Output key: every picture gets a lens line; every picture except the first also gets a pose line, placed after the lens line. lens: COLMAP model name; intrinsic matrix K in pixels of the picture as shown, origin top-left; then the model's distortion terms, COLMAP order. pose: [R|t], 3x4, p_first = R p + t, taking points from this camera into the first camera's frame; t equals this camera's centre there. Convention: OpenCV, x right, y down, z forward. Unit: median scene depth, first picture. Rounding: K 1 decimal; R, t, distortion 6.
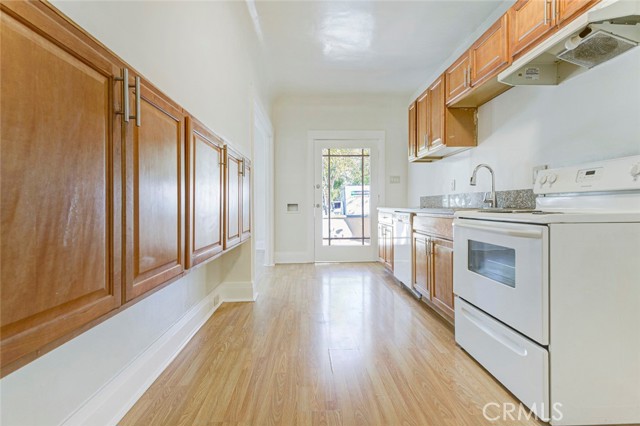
lens RADIAL K [[301.1, 0, 320.4], [0, 301.1, 206.1], [0, 0, 1]] dist [-0.002237, -0.000092]
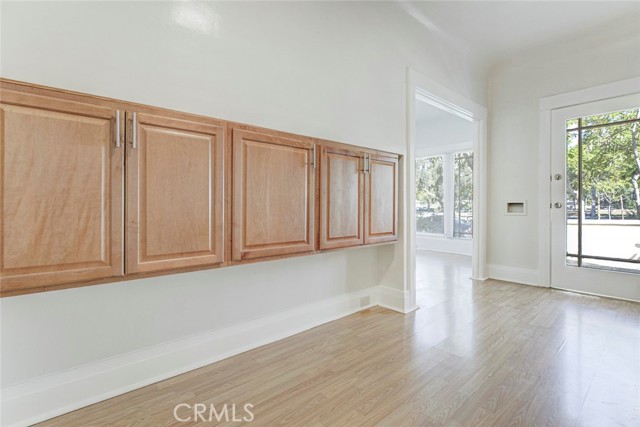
lens RADIAL K [[301.1, 0, 320.4], [0, 301.1, 206.6], [0, 0, 1]] dist [-0.002237, -0.000092]
pose [[0.615493, 0.009957, -0.788080, 0.547764], [-0.004565, 0.999948, 0.009068, -0.008137], [0.788129, -0.001984, 0.615507, 0.447201]]
